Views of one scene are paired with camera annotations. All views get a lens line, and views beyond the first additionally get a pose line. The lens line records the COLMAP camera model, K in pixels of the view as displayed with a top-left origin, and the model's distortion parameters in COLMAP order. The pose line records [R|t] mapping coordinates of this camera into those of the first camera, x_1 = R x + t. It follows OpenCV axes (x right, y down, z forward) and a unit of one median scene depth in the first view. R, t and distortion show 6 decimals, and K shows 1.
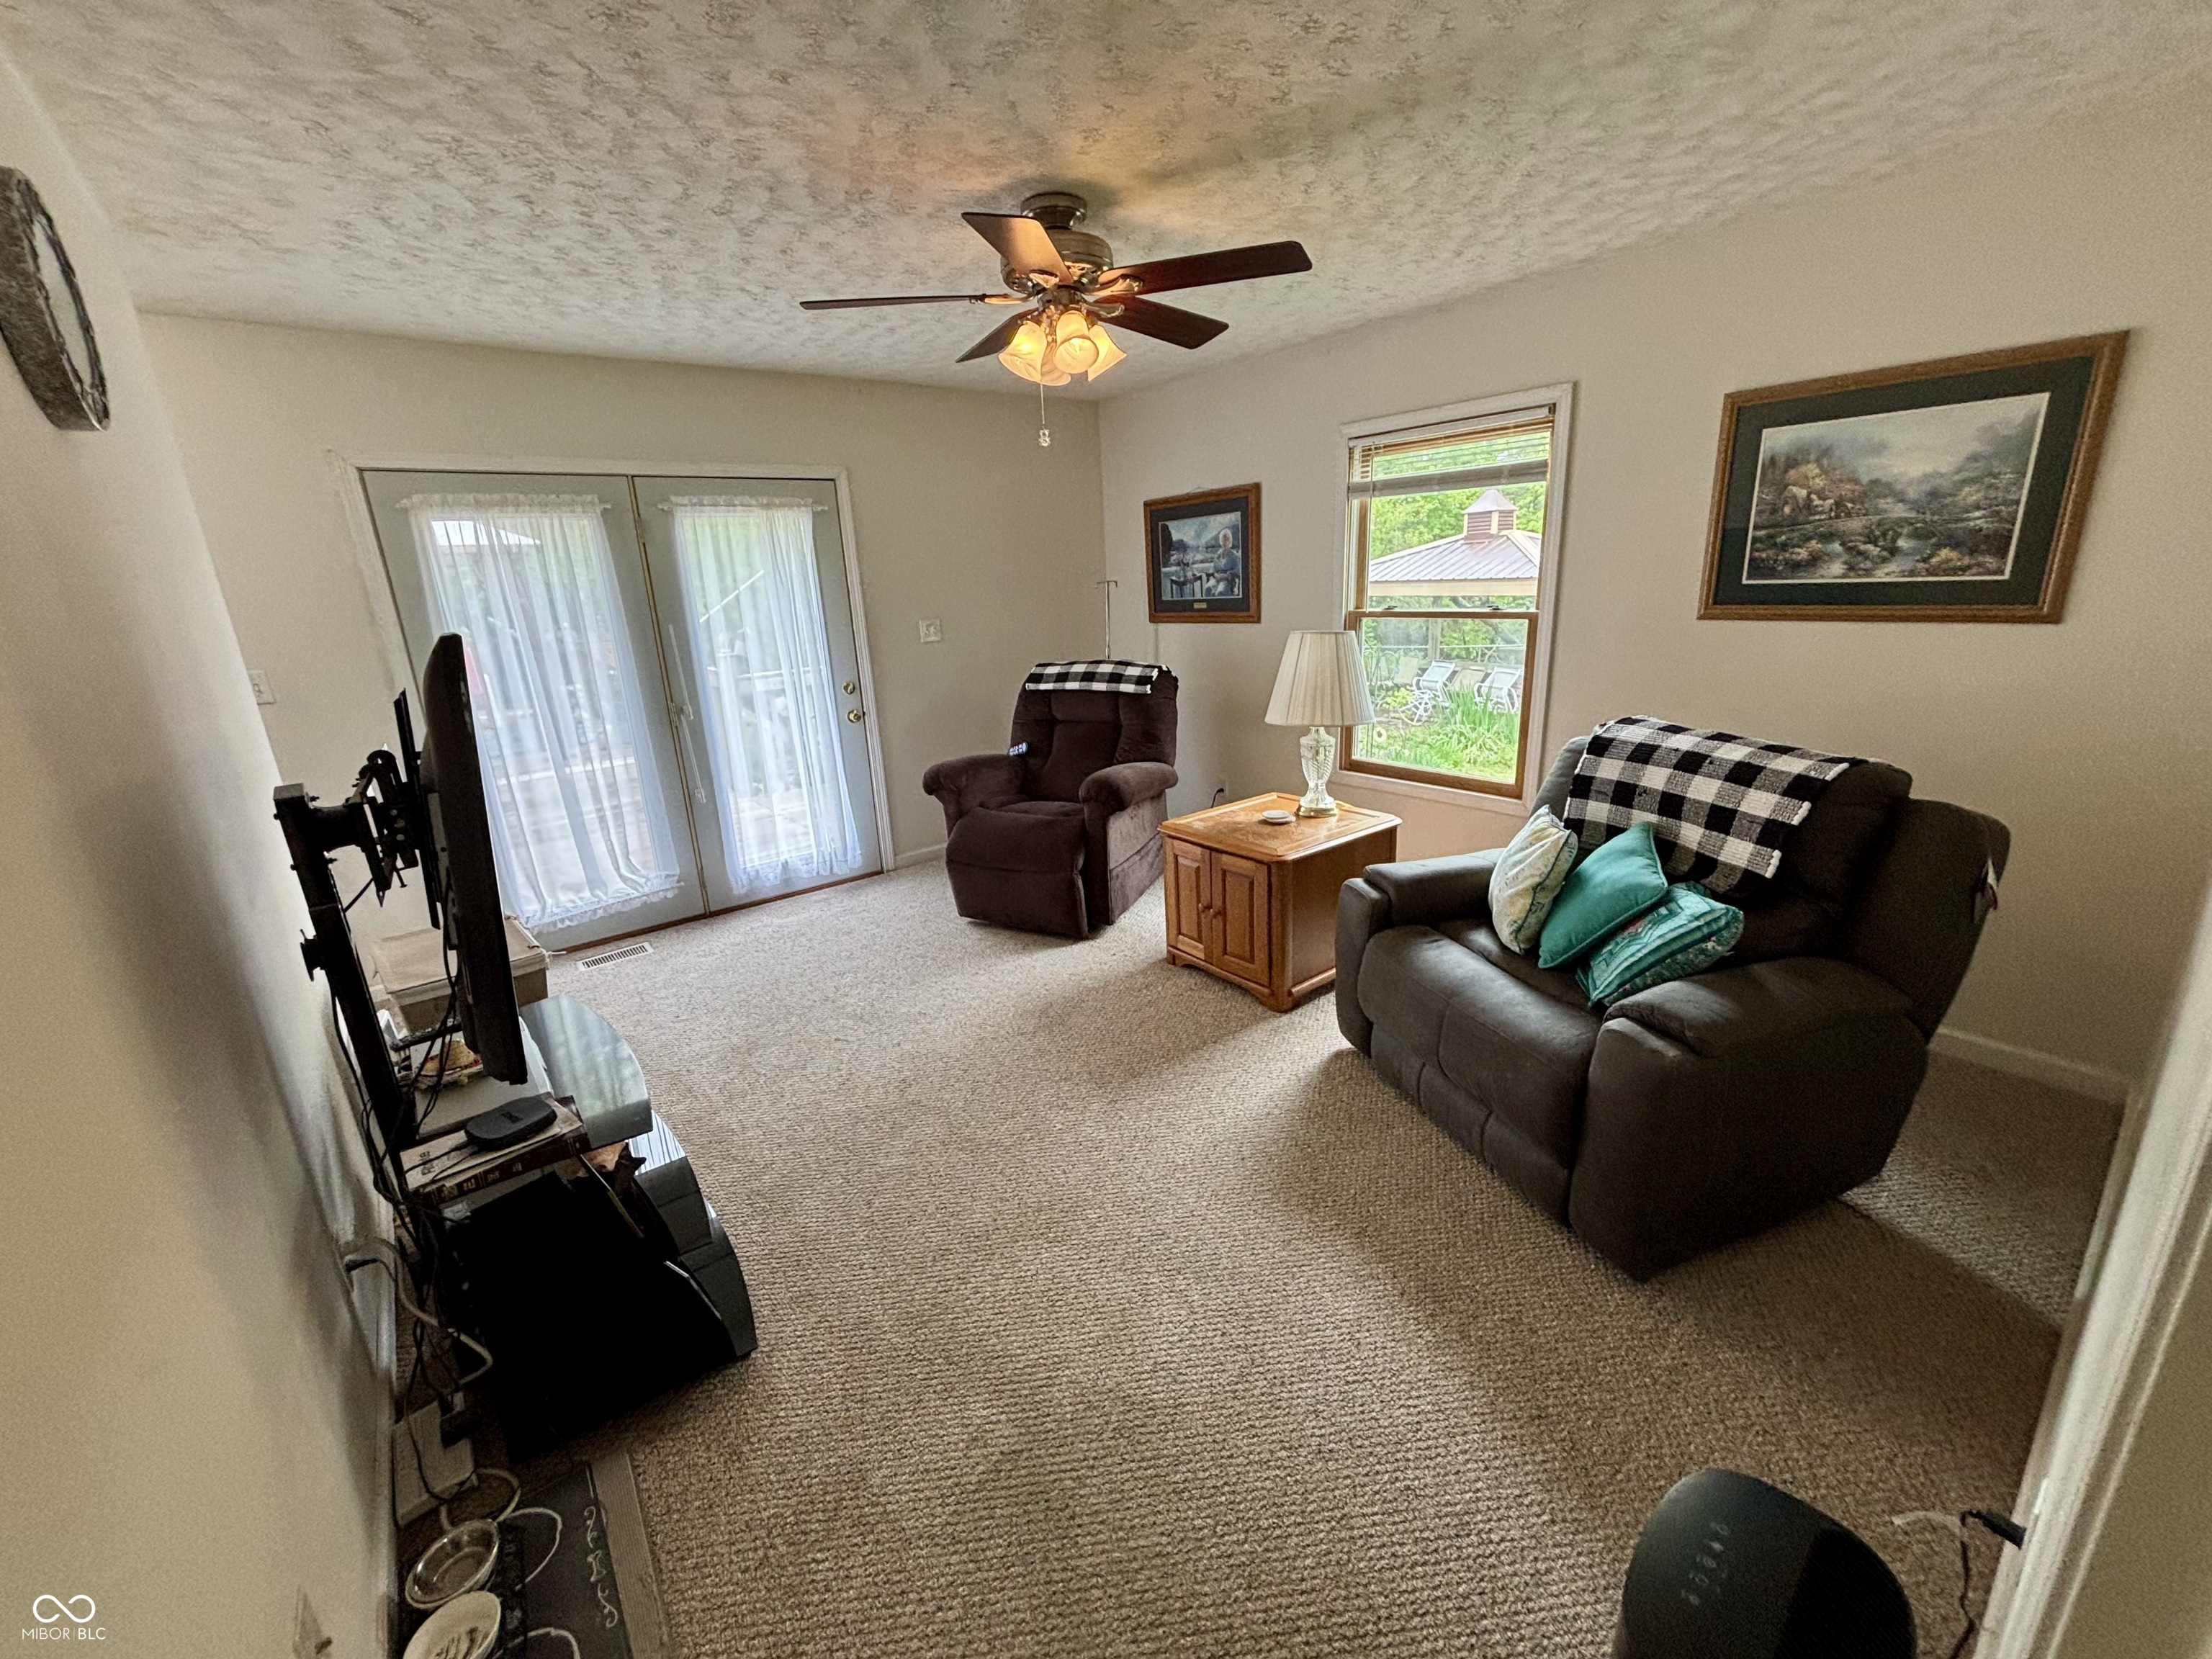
lens RADIAL K [[889.2, 0, 1118.5], [0, 889.2, 830.5], [0, 0, 1]] dist [-0.000972, 0.000492]
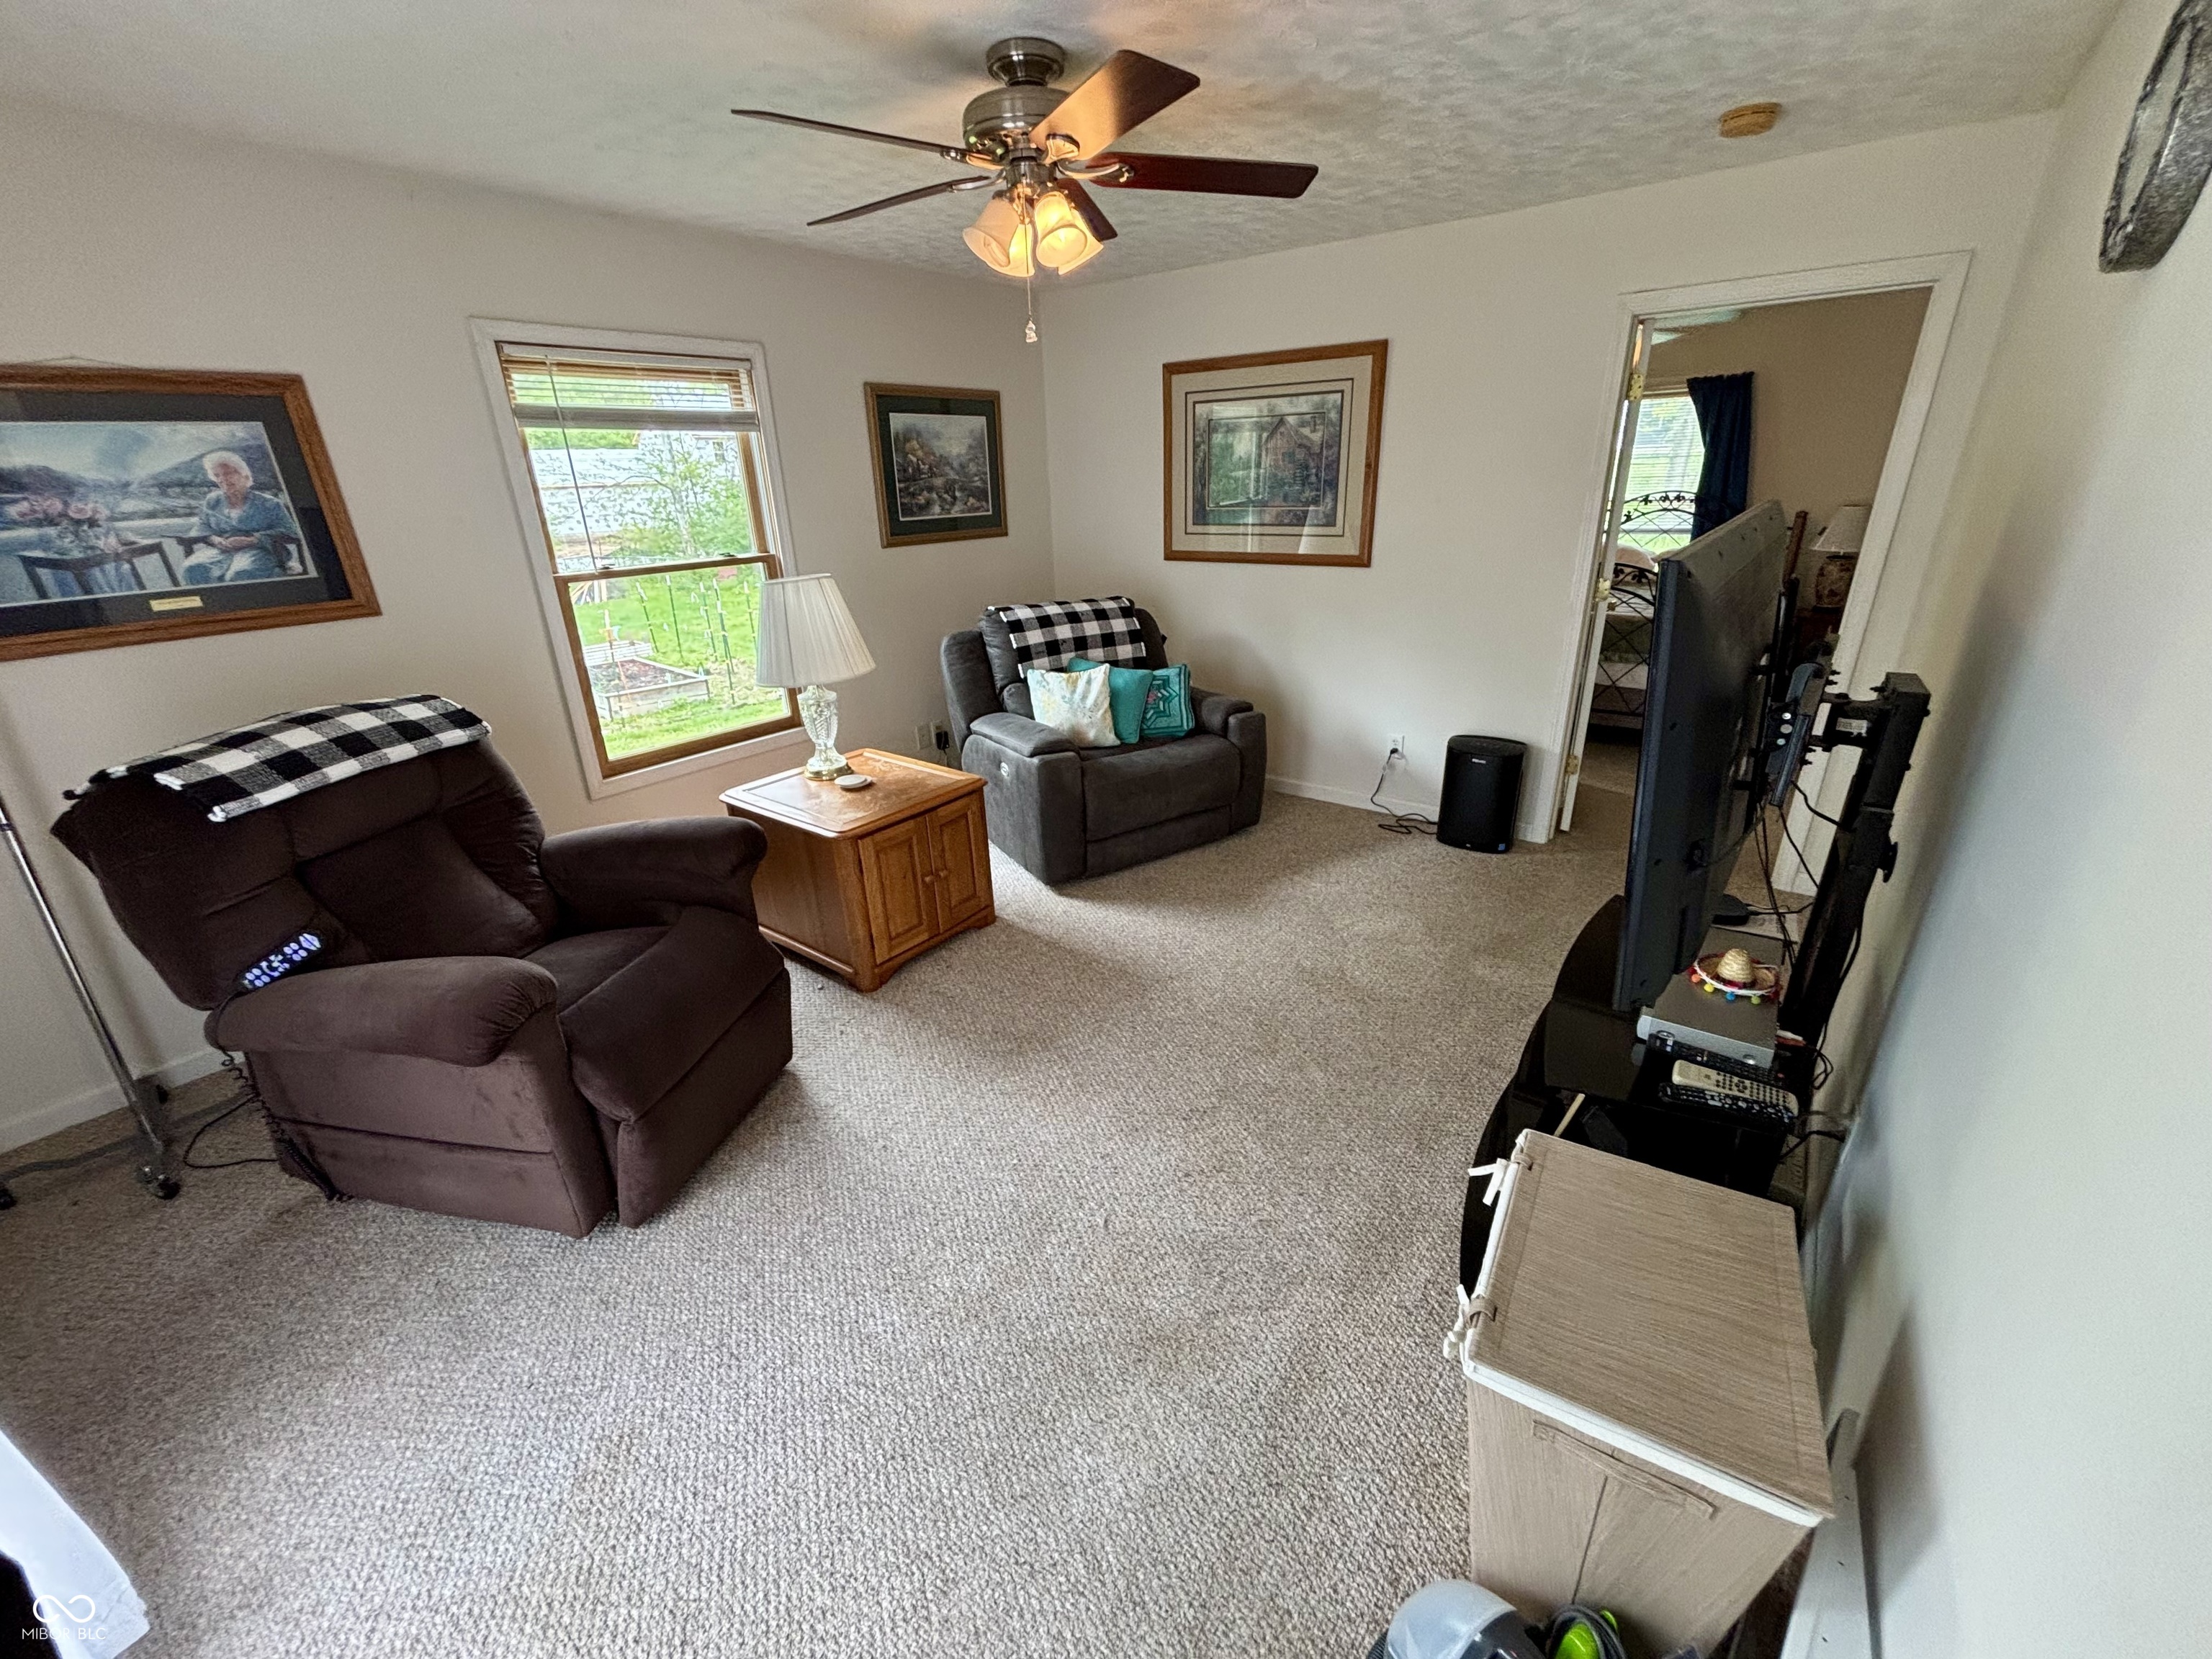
lens RADIAL K [[889.2, 0, 1111.0], [0, 889.2, 824.8], [0, 0, 1]] dist [-0.000972, 0.000492]
pose [[-0.229074, -0.315446, 0.920879, -0.818728], [0.307340, 0.874204, 0.375911, -0.264114], [-0.923616, 0.369135, -0.103309, 0.945619]]
